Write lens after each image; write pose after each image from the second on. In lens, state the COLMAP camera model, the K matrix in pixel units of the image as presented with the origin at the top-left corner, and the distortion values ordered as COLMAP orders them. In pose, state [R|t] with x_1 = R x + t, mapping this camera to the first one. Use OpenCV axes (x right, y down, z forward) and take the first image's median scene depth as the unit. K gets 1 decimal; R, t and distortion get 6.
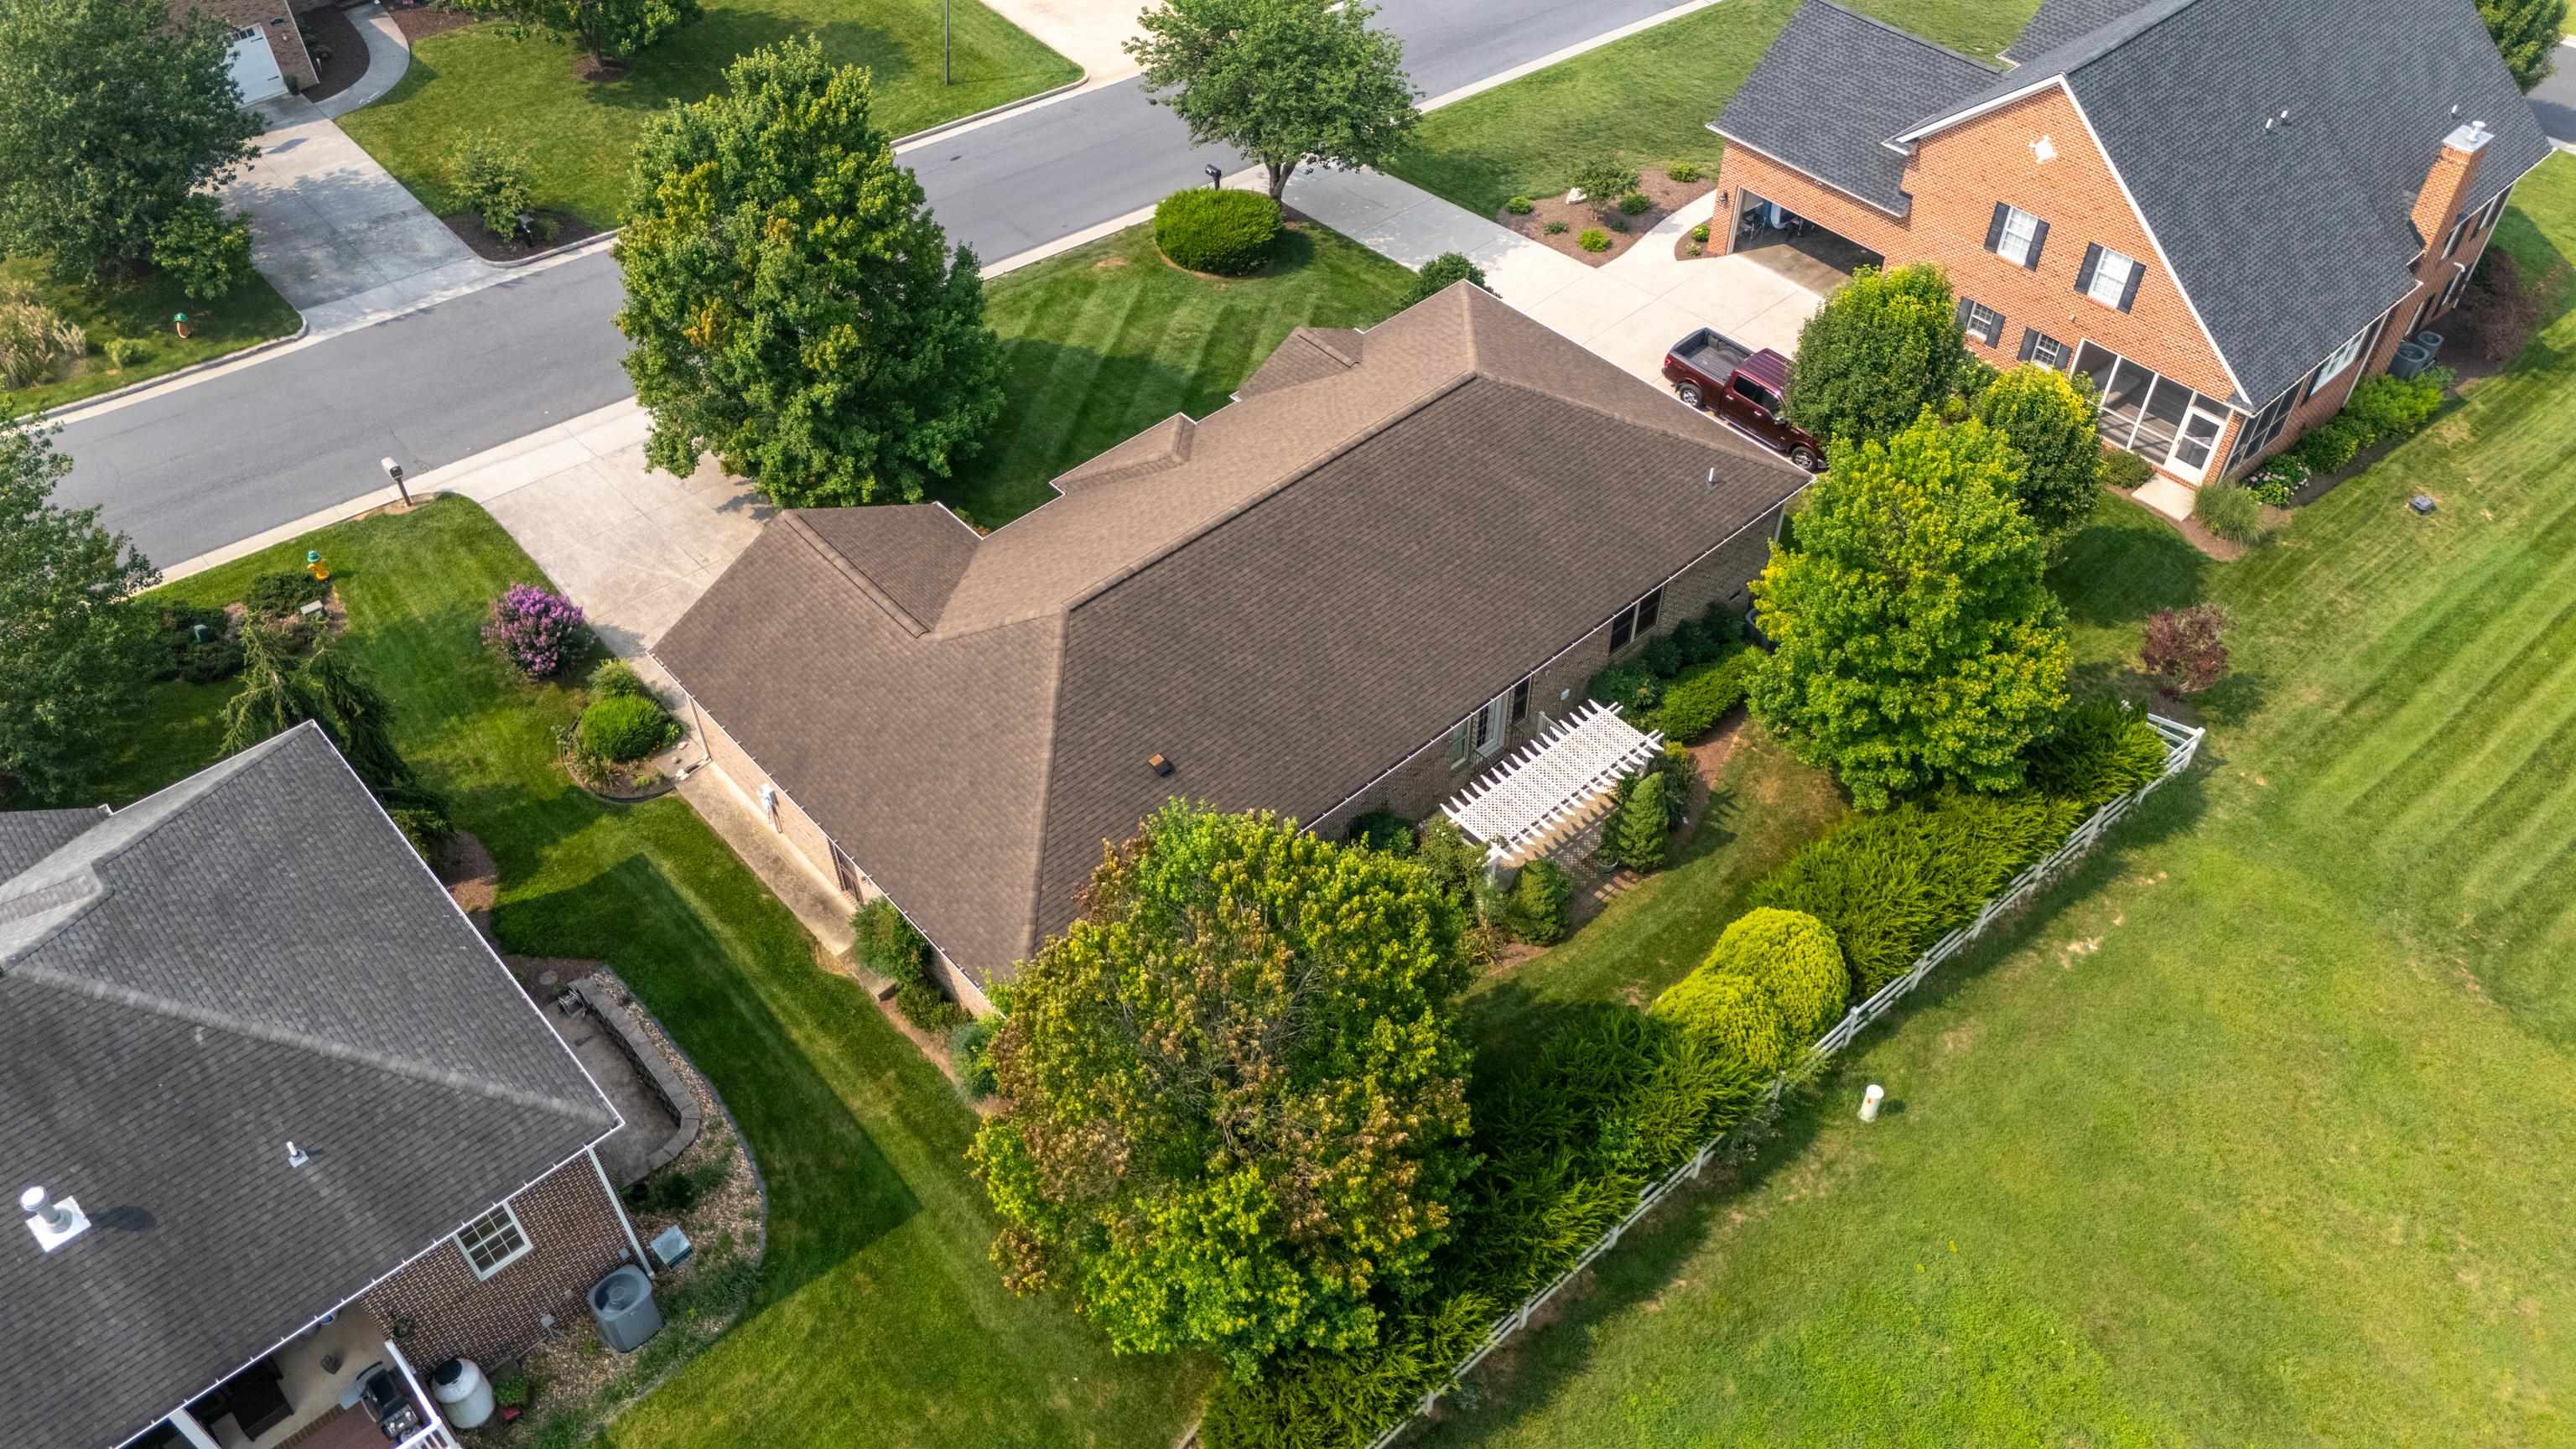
lens RADIAL K [[1895.7, 0, 1285.1], [0, 1895.7, 733.5], [0, 0, 1]] dist [0.064825, -0.061488]
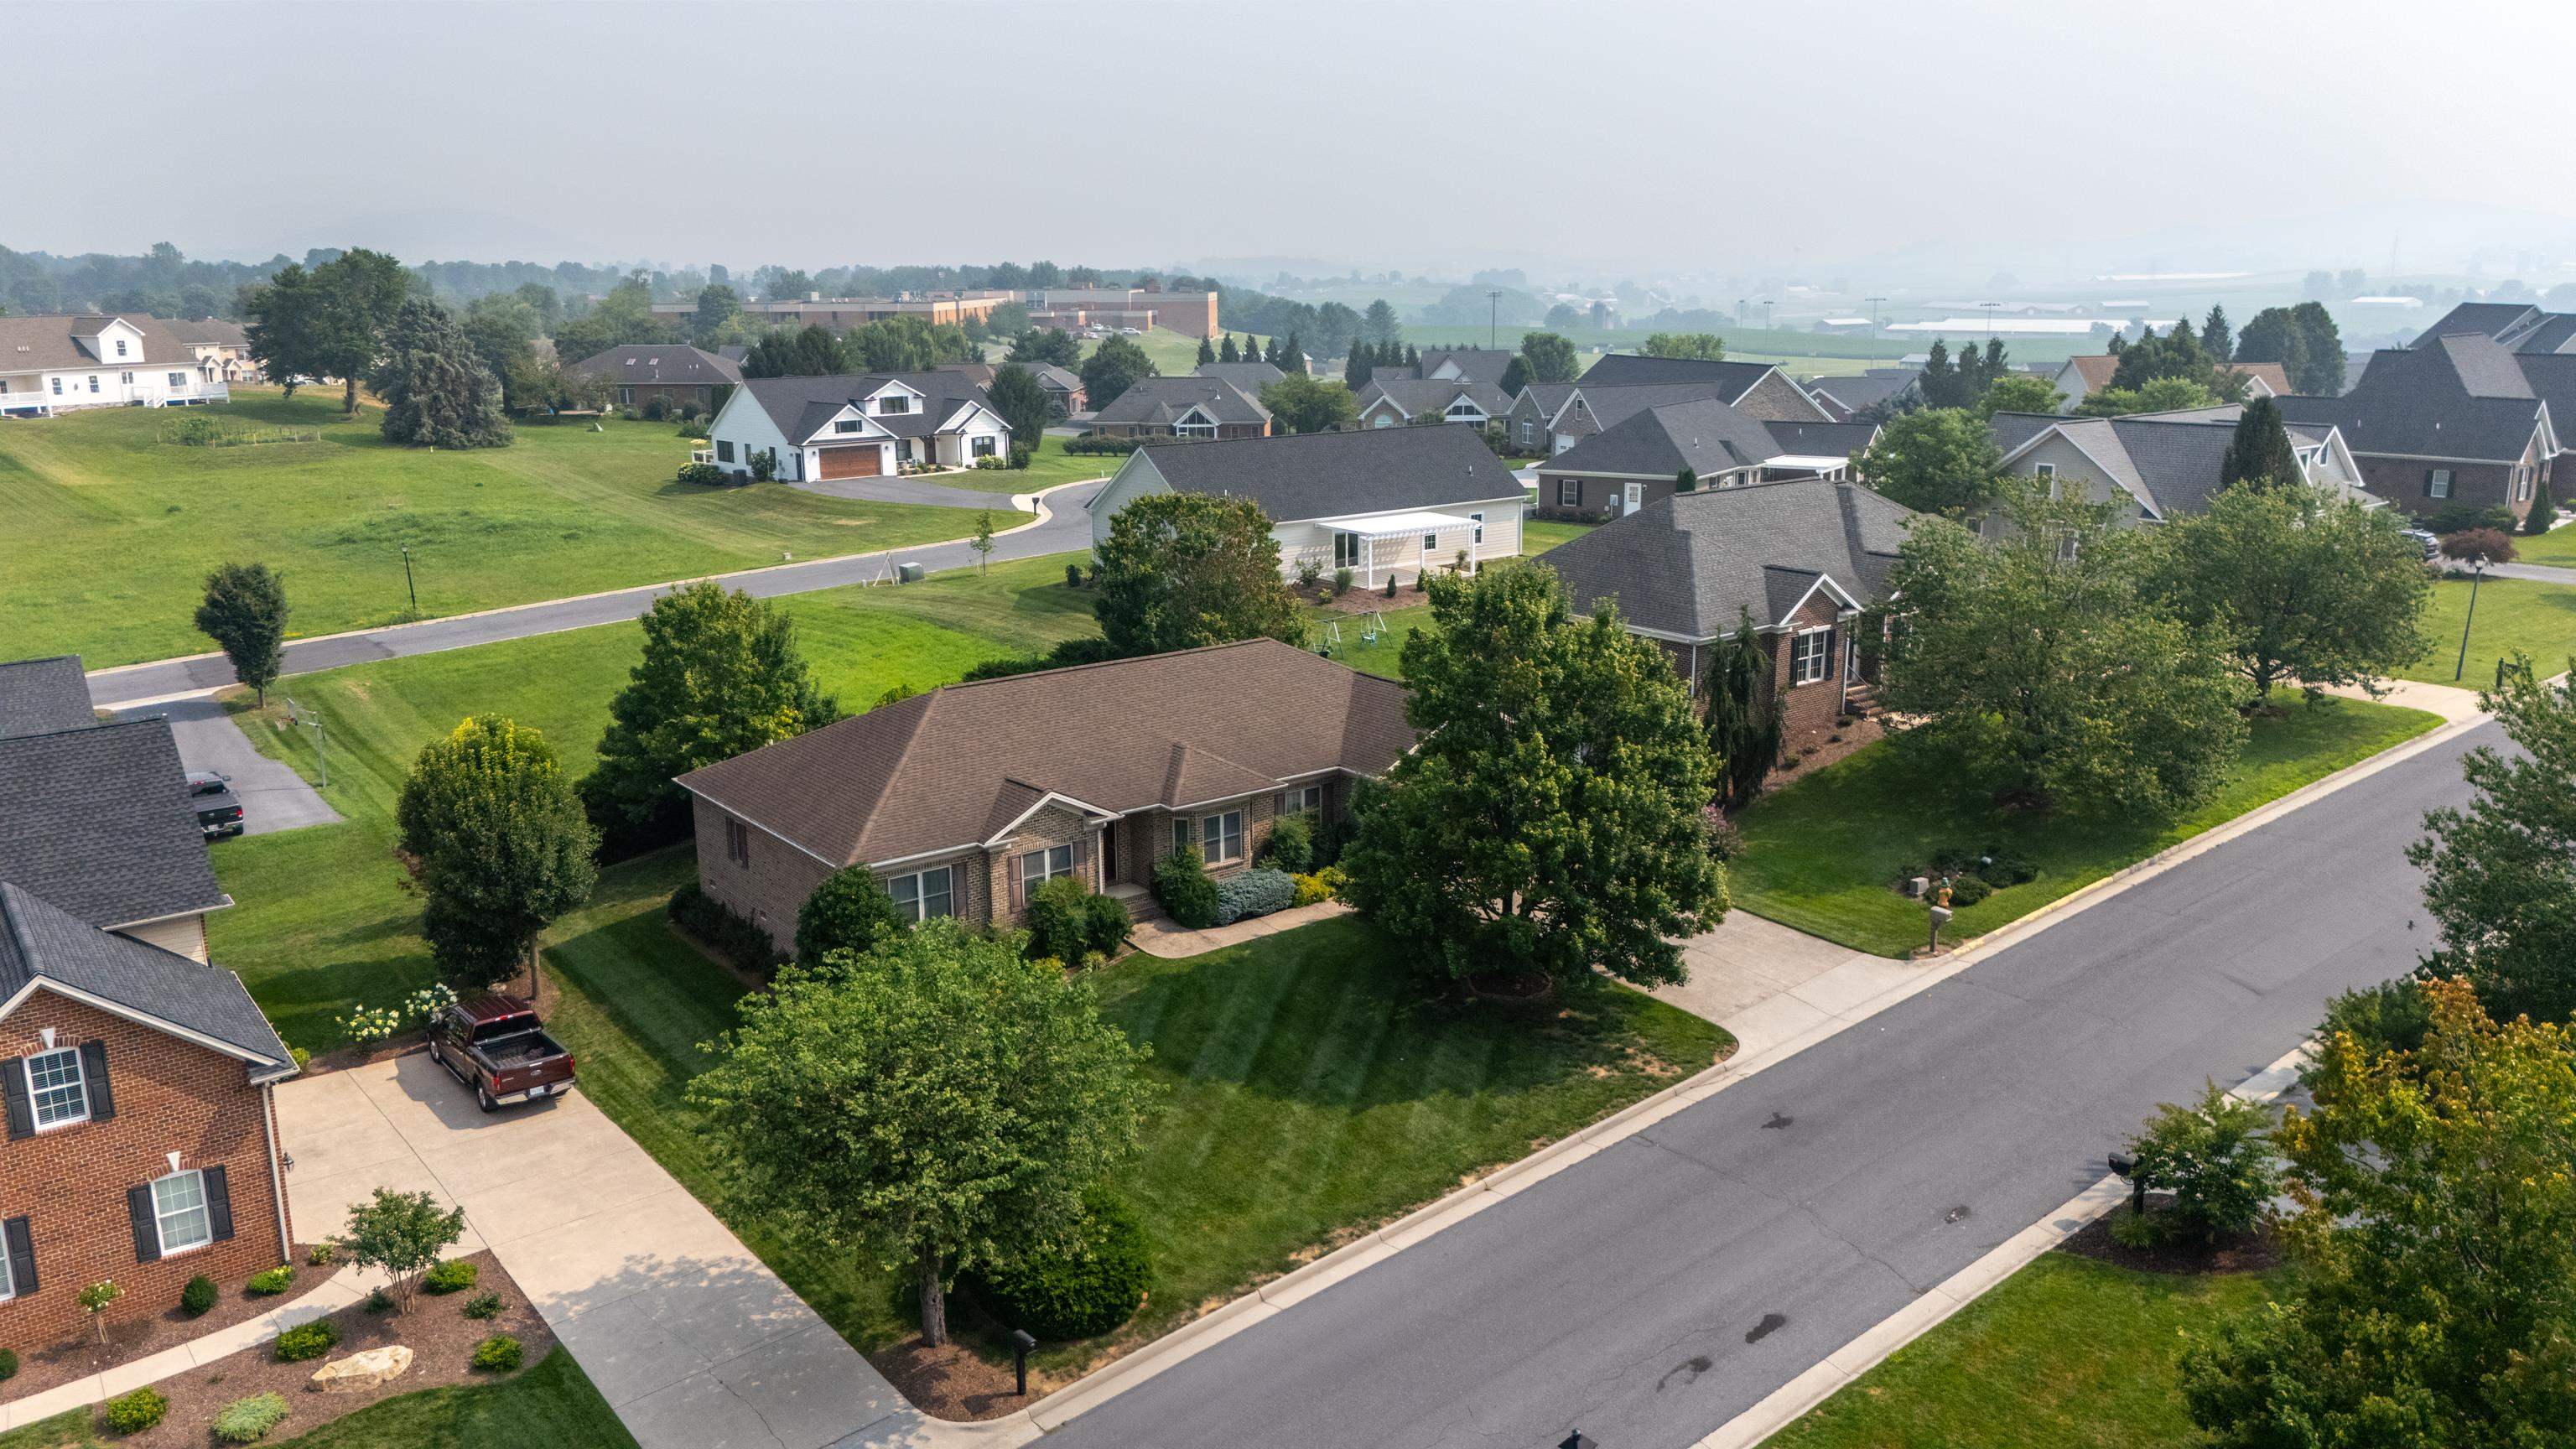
lens RADIAL K [[1897.8, 0, 1290.2], [0, 1897.8, 736.5], [0, 0, 1]] dist [0.067898, -0.067184]
pose [[-0.996781, 0.001461, 0.080154, -0.196905], [0.070111, 0.500717, 0.862767, -1.058023], [-0.038874, 0.865610, -0.499208, 1.400502]]
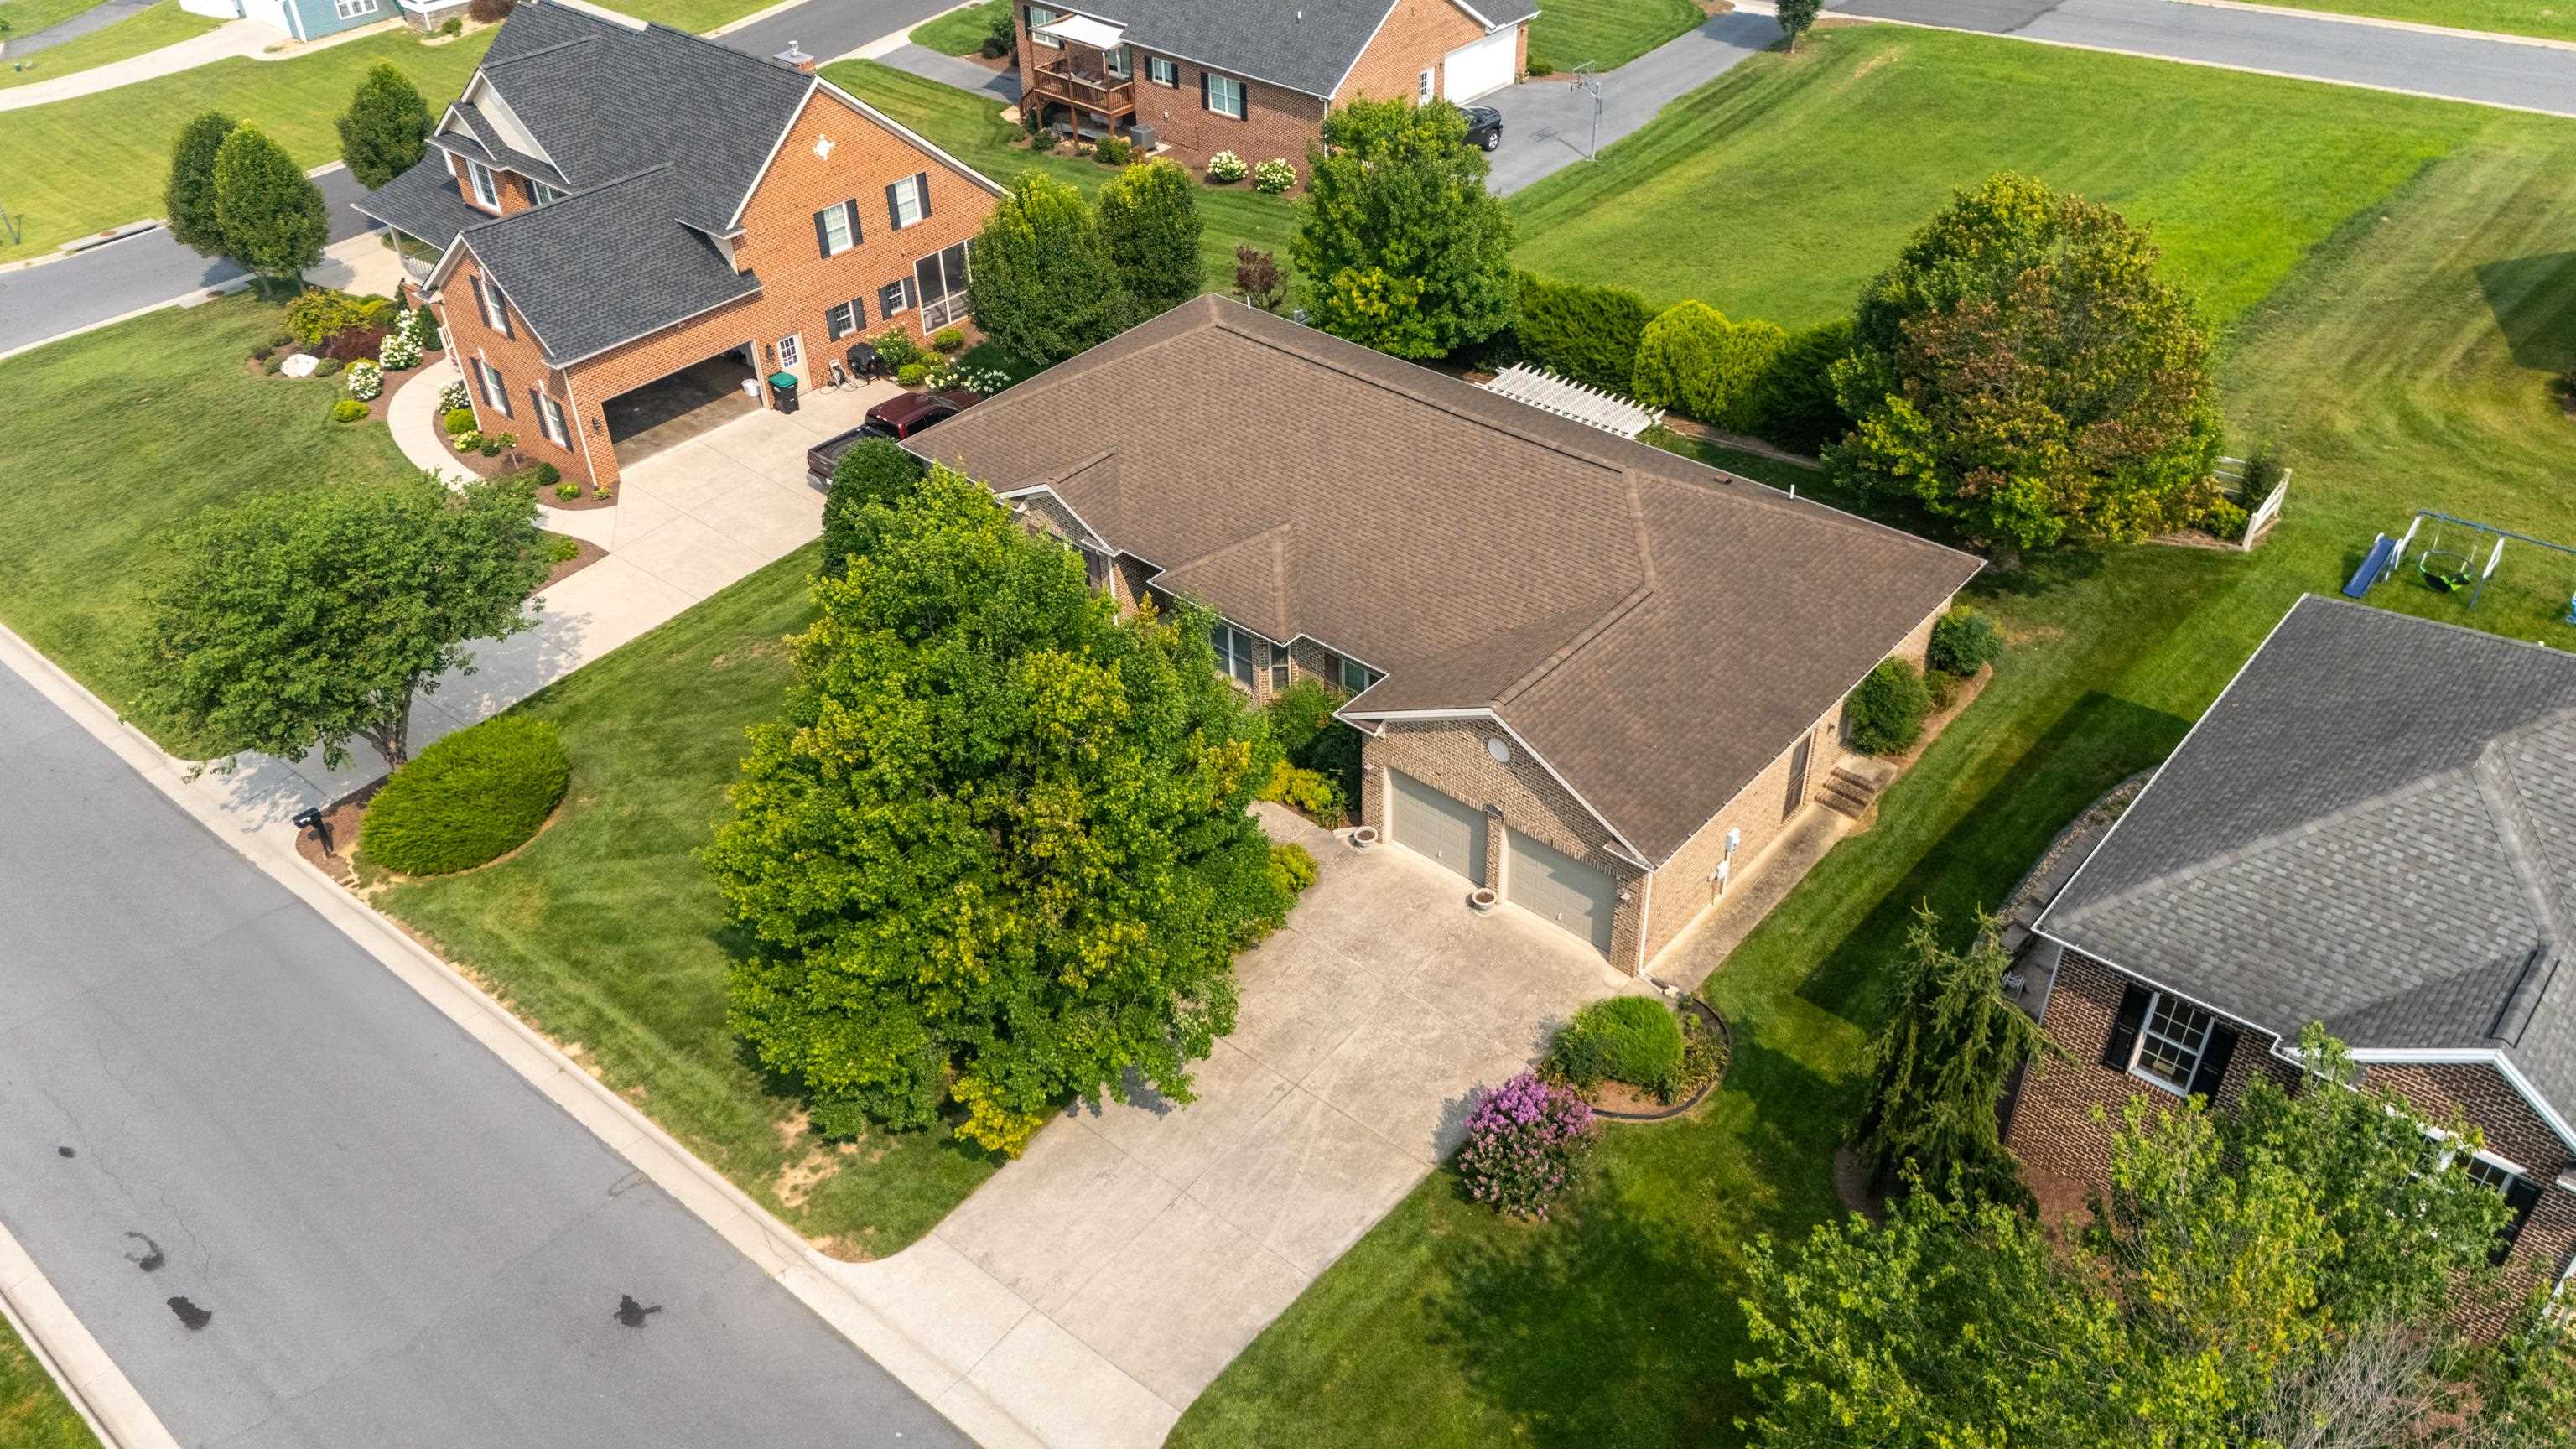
lens RADIAL K [[1897.8, 0, 1290.2], [0, 1897.8, 736.5], [0, 0, 1]] dist [0.067898, -0.067184]
pose [[-0.123442, -0.588772, 0.798818, -0.764060], [0.732459, 0.489047, 0.473642, -0.471259], [-0.669526, 0.643569, 0.370882, 0.617099]]
